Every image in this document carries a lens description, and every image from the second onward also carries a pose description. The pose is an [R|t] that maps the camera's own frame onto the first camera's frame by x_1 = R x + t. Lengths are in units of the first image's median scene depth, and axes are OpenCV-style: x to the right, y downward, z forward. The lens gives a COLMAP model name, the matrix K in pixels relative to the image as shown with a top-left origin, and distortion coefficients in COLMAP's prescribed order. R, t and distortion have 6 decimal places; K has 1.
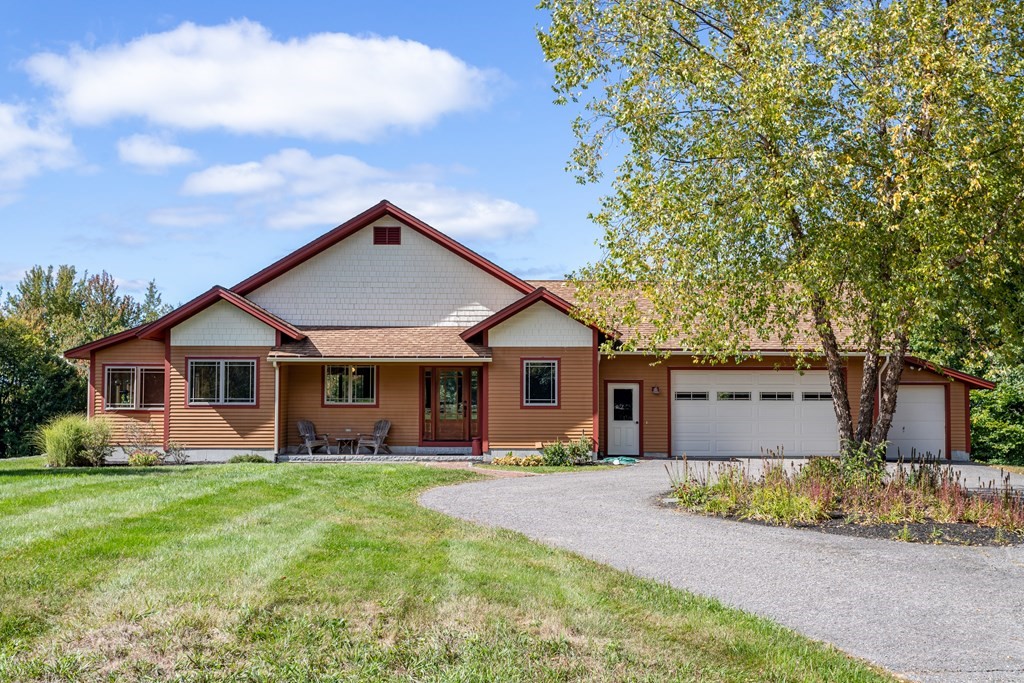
lens RADIAL K [[1181.5, 0, 512.0], [0, 1181.5, 341.5], [0, 0, 1]] dist [-0.007351, -0.004175]
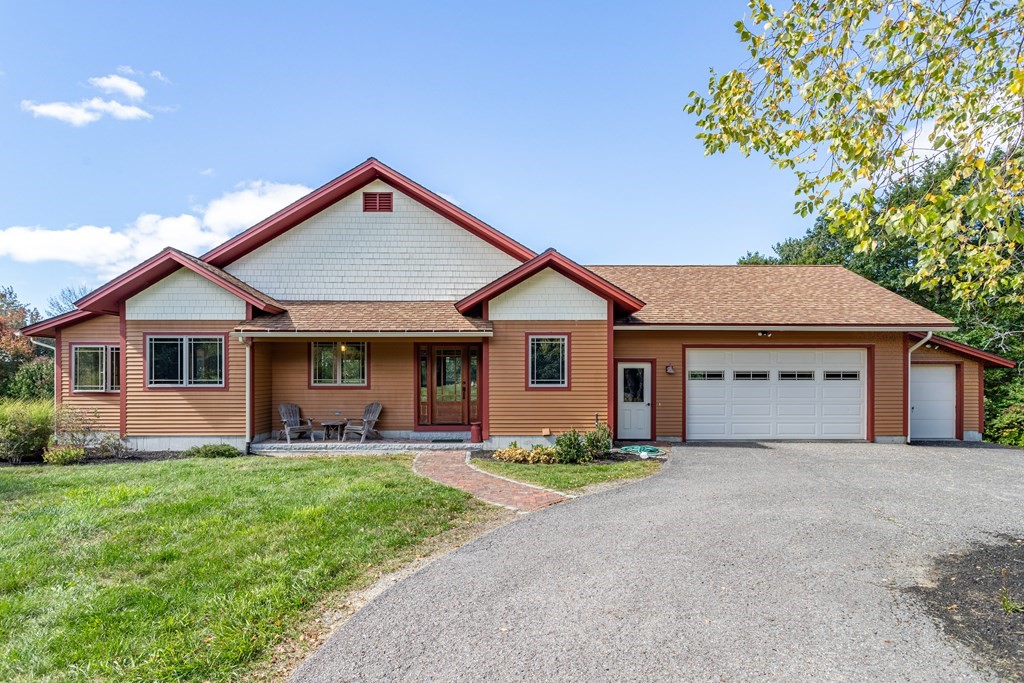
lens RADIAL K [[591.7, 0, 514.5], [0, 591.7, 386.1], [0, 0, 1]] dist [0.000111, -0.000032]
pose [[0.999729, -0.002943, 0.023112, -0.010783], [0.001489, 0.998031, 0.062708, 0.025383], [-0.023251, -0.062656, 0.997764, 0.548424]]
